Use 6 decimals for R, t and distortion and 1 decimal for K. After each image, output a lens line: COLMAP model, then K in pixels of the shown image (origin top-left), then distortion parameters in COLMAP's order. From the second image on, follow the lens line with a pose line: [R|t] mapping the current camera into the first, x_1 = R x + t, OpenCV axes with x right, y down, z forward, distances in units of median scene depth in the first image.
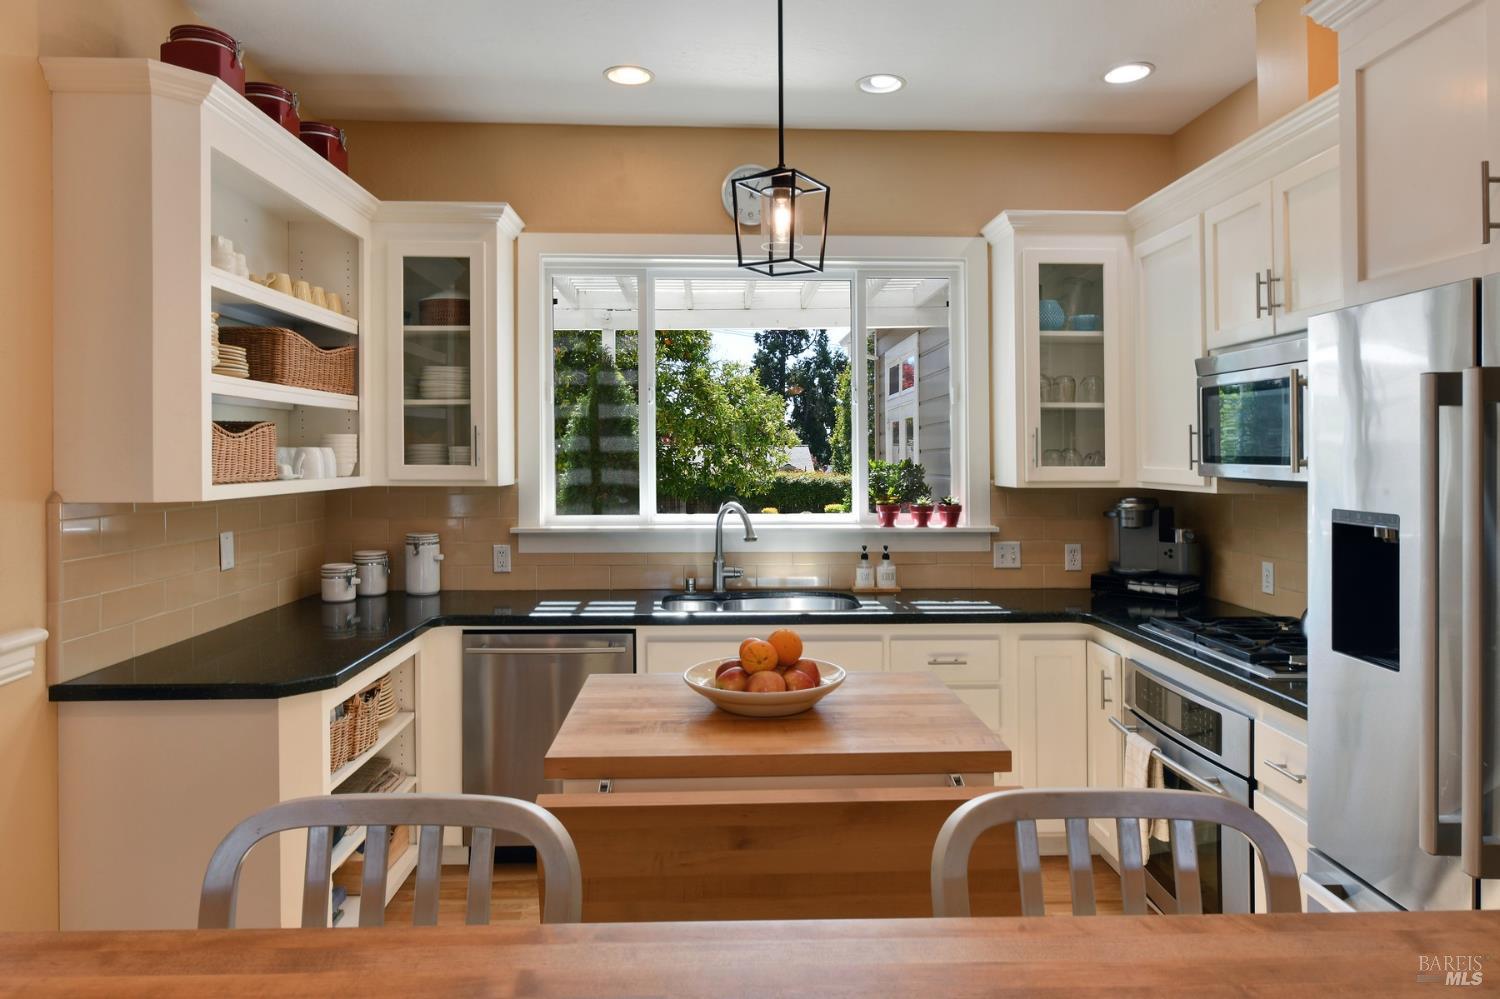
lens RADIAL K [[985.6, 0, 752.5], [0, 985.6, 461.8], [0, 0, 1]] dist [-0.002310, -0.000116]
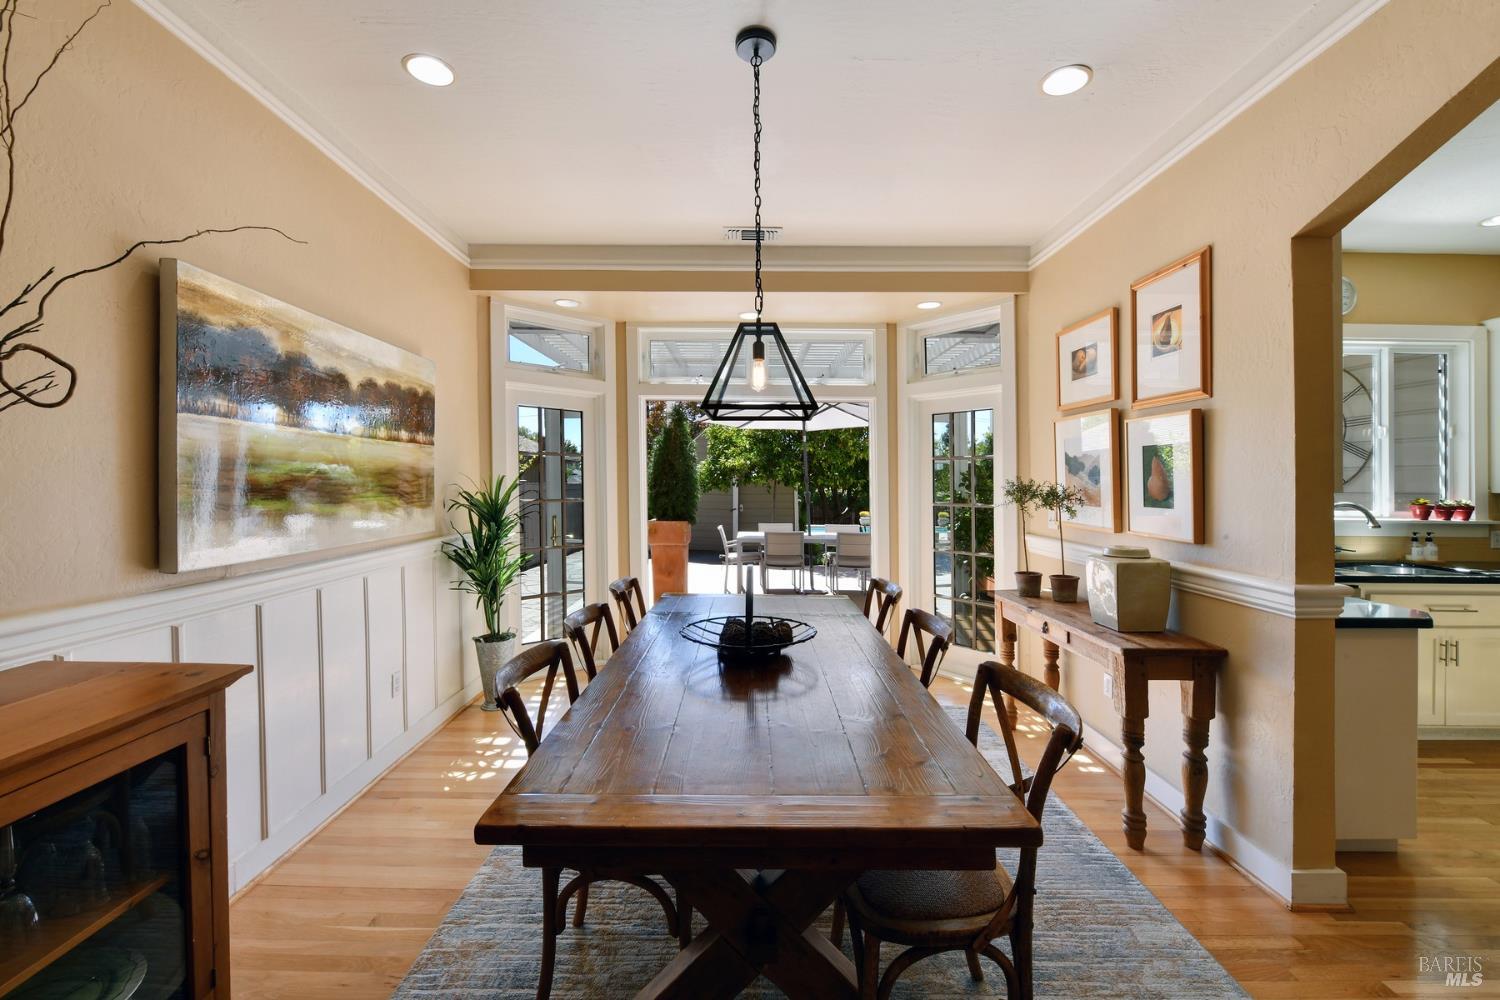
lens RADIAL K [[627.0, 0, 749.2], [0, 627.0, 485.6], [0, 0, 1]] dist [-0.003019, -0.000259]
pose [[0.998771, 0.008461, -0.048841, -0.886957], [-0.008161, 0.999947, 0.006337, 0.017019], [0.048892, -0.005931, 0.998786, 0.000048]]
